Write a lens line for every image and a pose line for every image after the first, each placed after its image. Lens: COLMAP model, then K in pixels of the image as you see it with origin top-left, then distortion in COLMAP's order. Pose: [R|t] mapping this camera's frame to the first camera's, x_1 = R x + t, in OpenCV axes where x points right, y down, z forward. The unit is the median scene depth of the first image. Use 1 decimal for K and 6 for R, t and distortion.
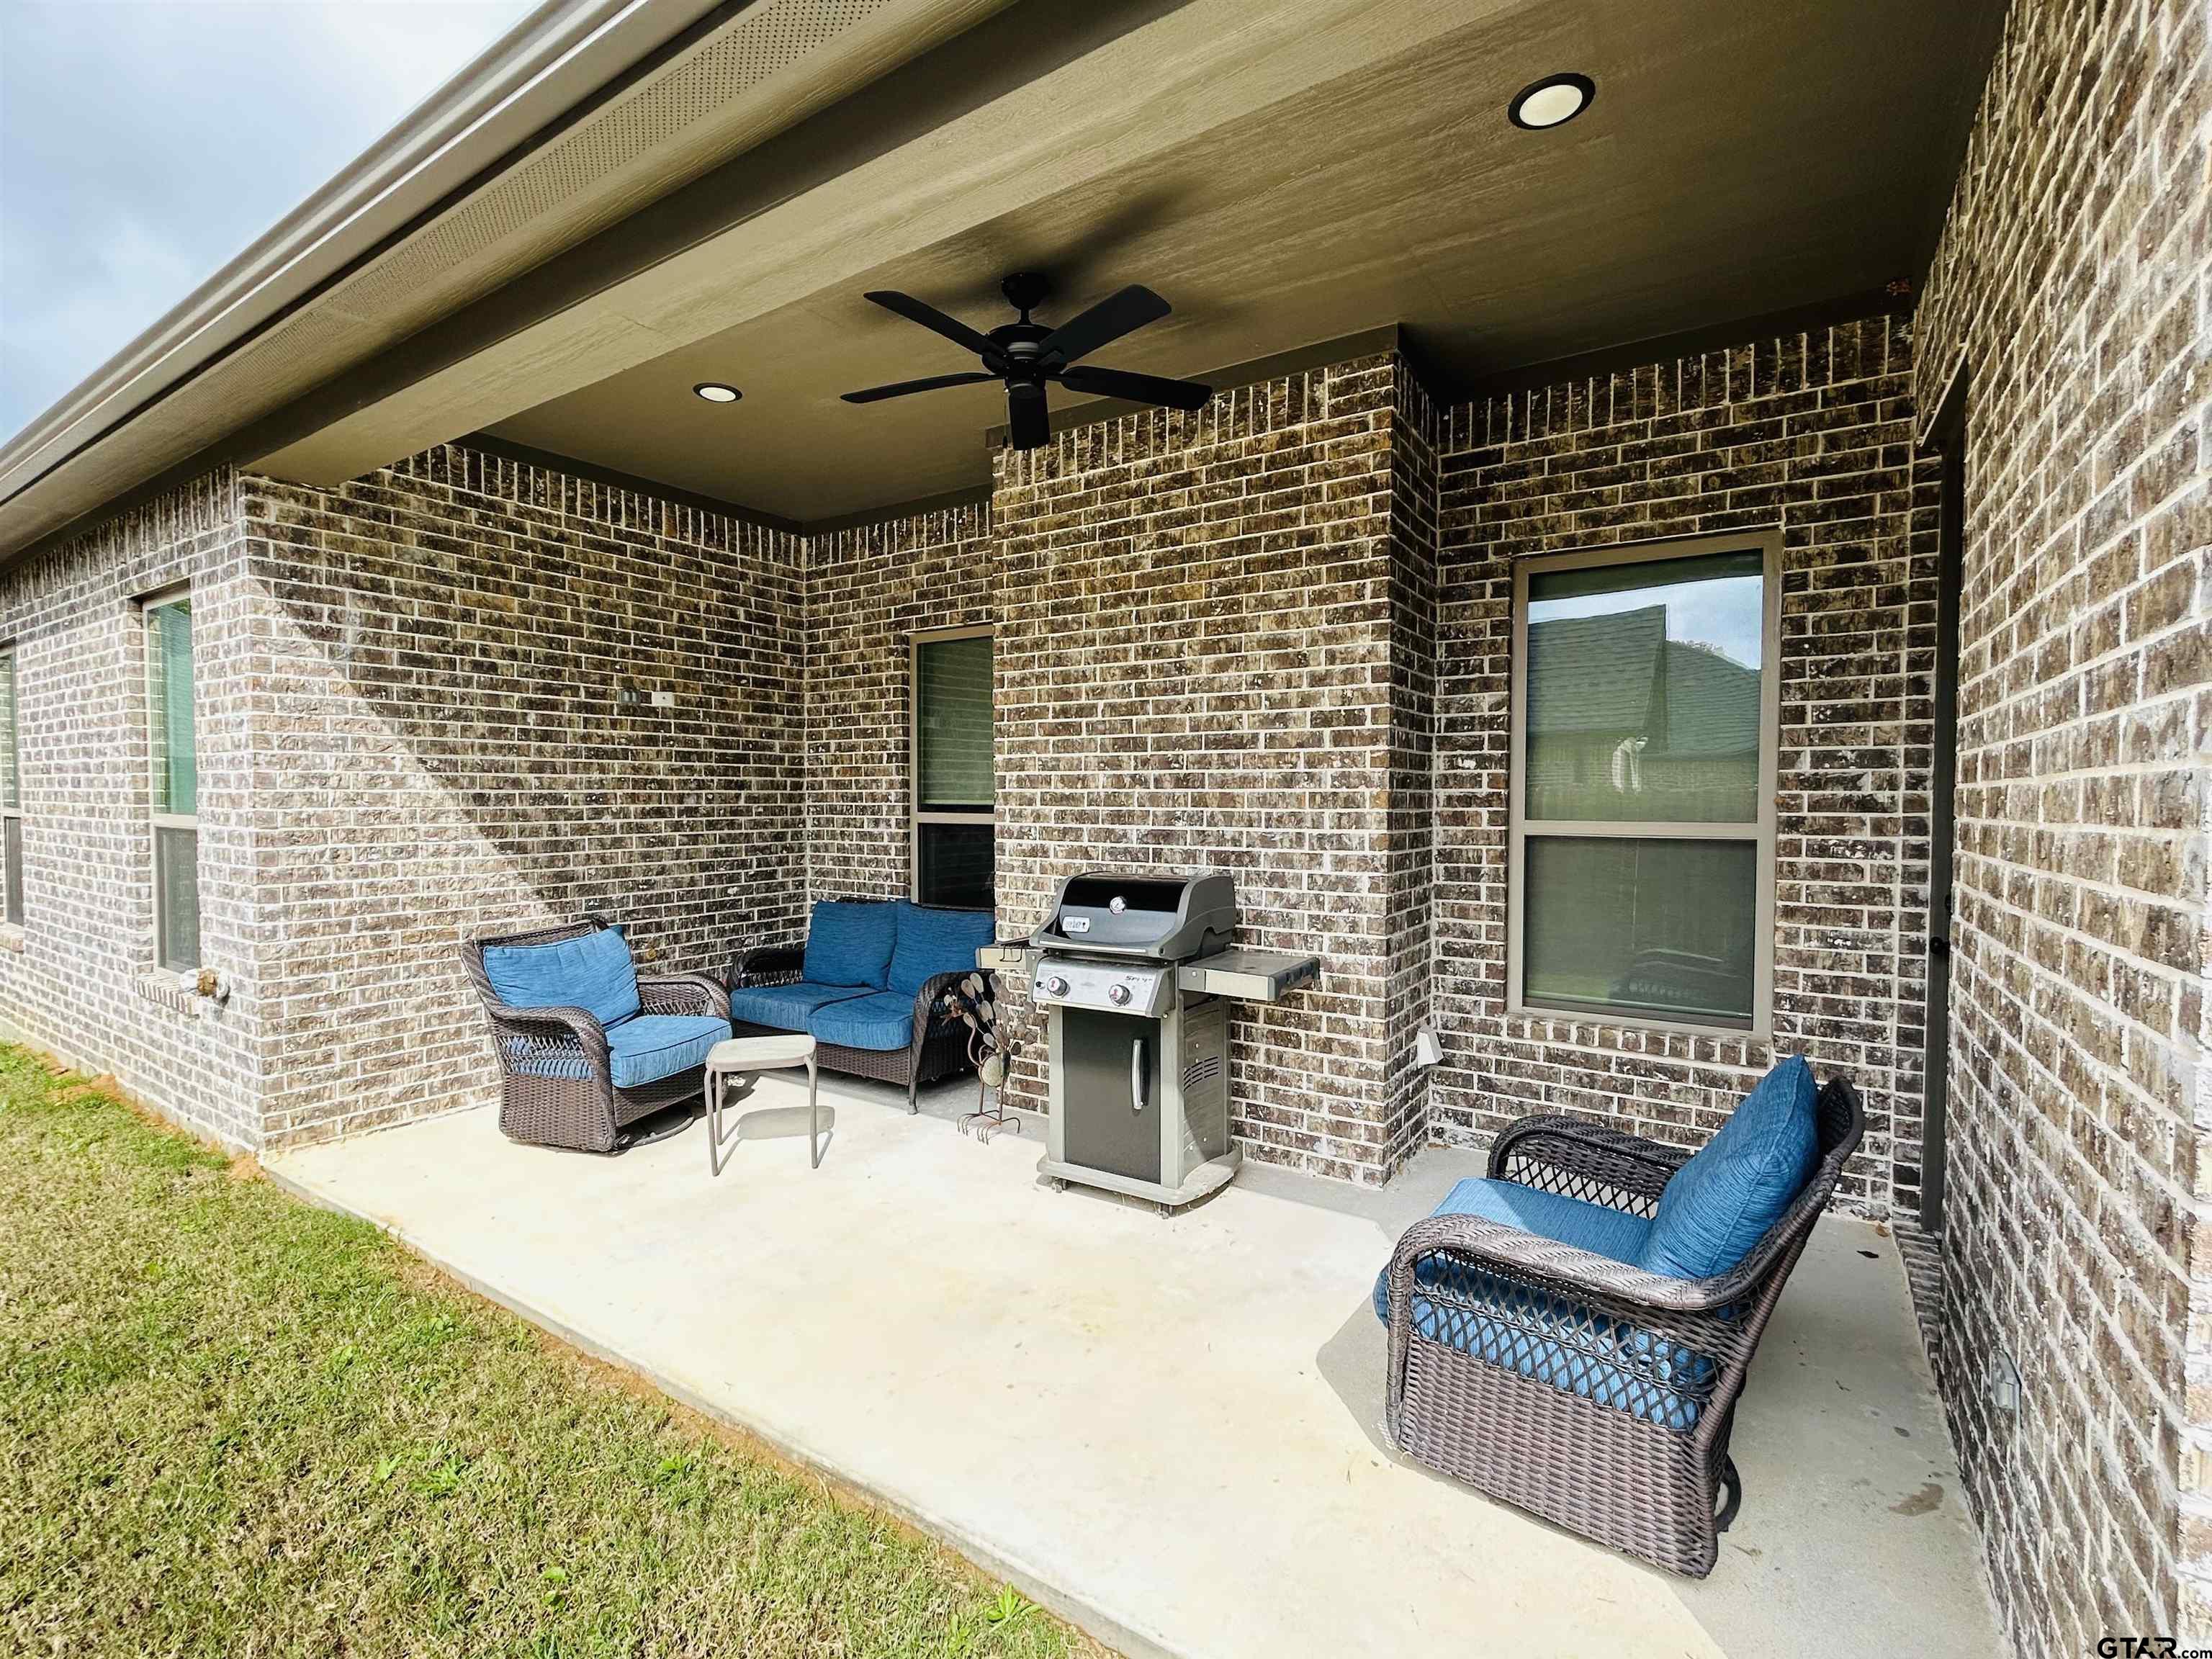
lens RADIAL K [[1015.7, 0, 1089.4], [0, 1015.7, 827.6], [0, 0, 1]] dist [-0.003115, 0.002758]
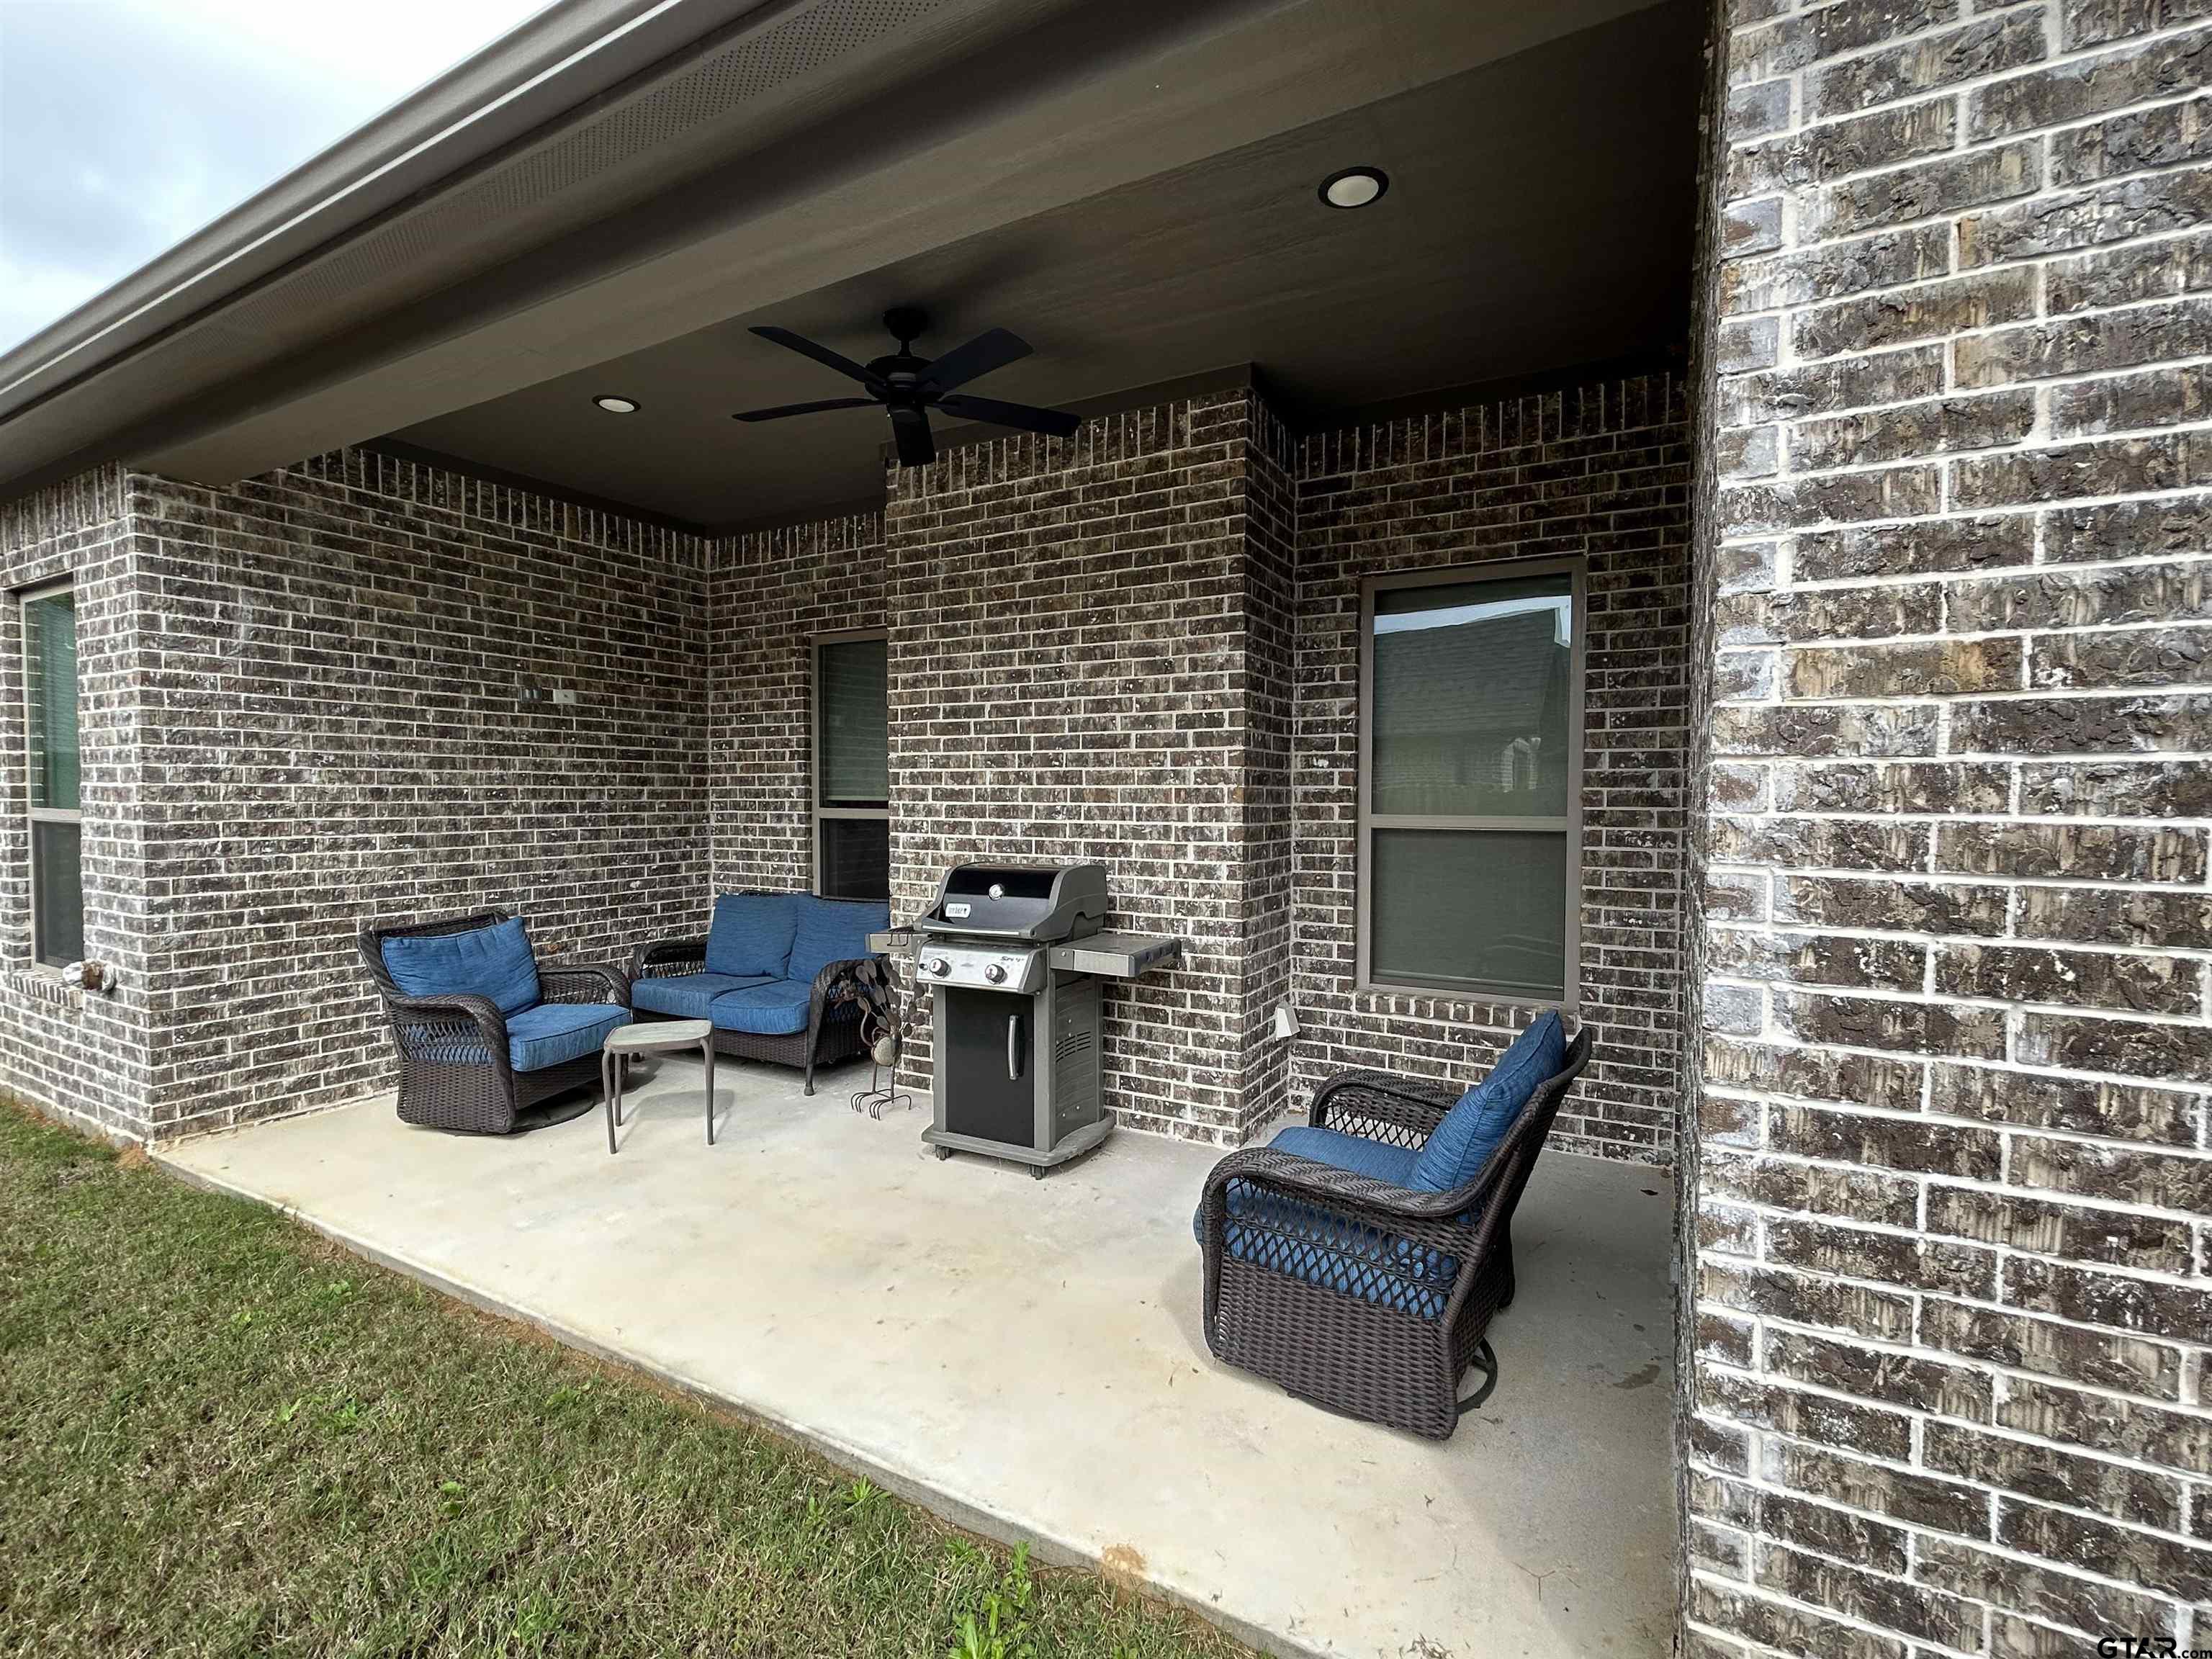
lens RADIAL K [[1015.7, 0, 1088.7], [0, 1015.7, 826.1], [0, 0, 1]] dist [-0.003115, 0.002758]
pose [[0.997384, -0.000433, 0.072288, 0.041271], [0.000471, 1.000000, -0.000507, 0.005729], [-0.072287, 0.000540, 0.997384, -0.073066]]
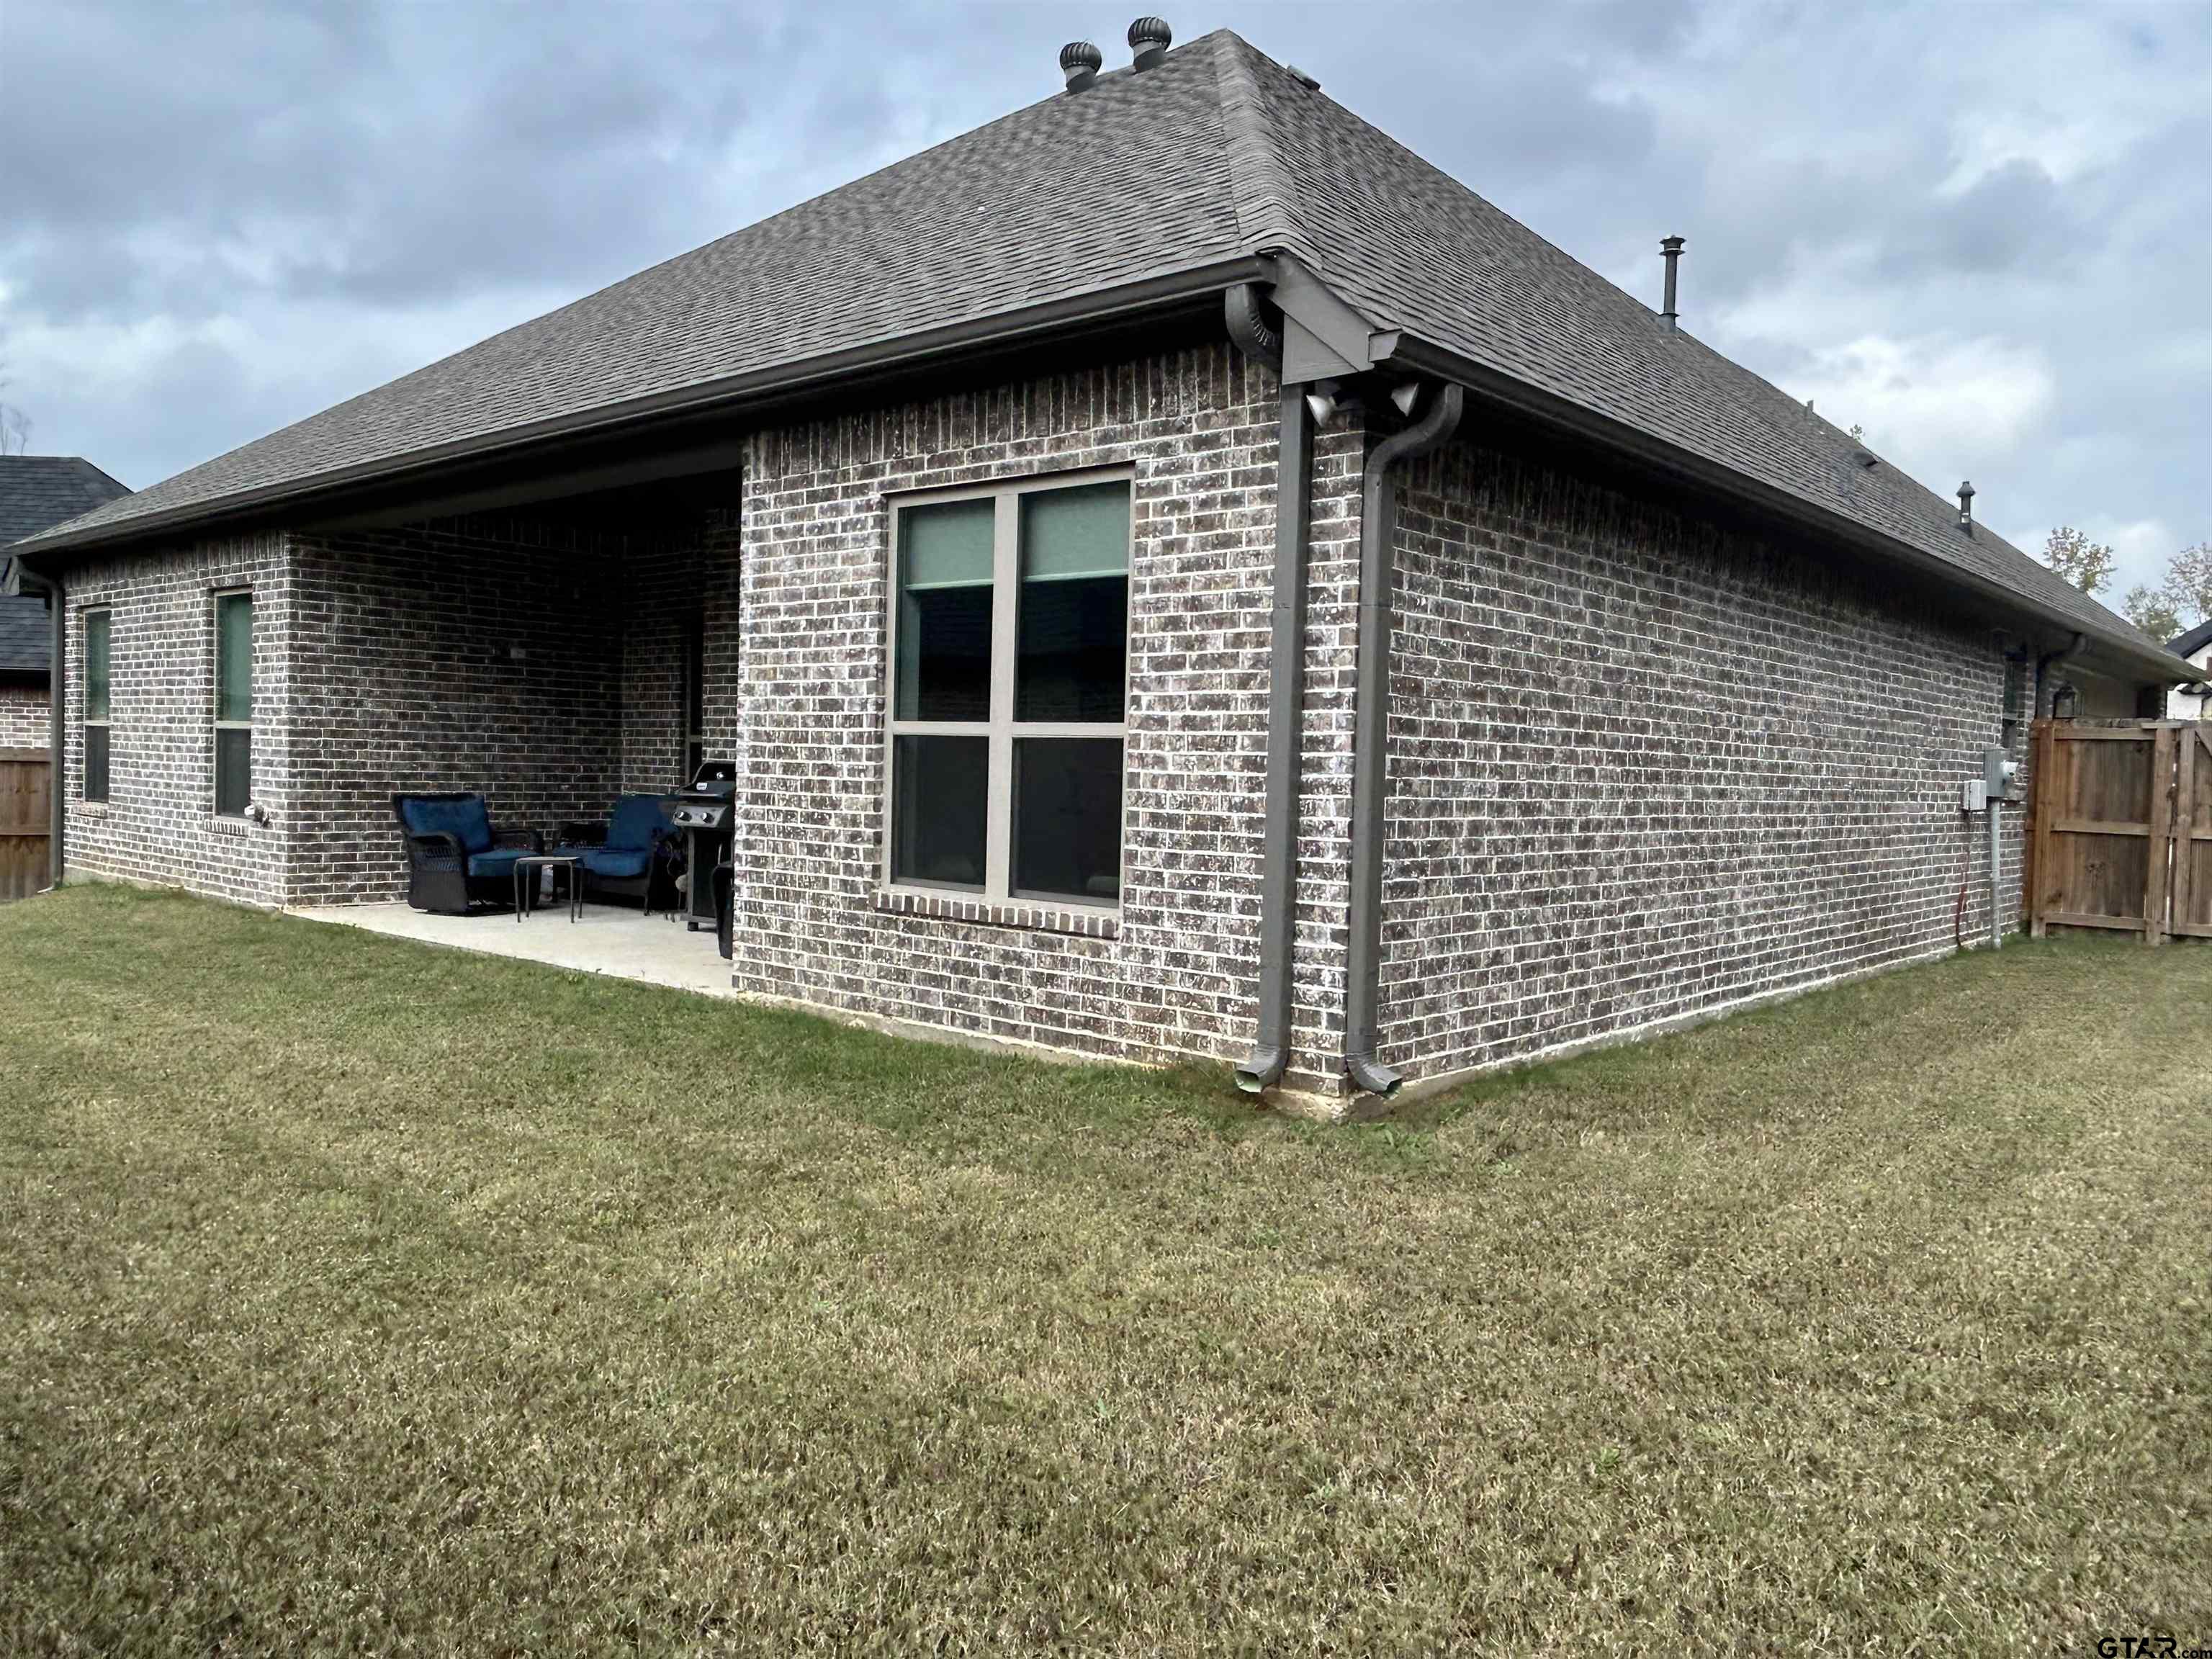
lens RADIAL K [[1628.5, 0, 1108.5], [0, 1628.5, 828.4], [0, 0, 1]] dist [-0.027398, -0.006837]
pose [[0.992230, 0.031018, -0.120488, 0.949062], [-0.030462, 0.999515, 0.006453, 0.114348], [0.120630, -0.002733, 0.992694, -1.625649]]
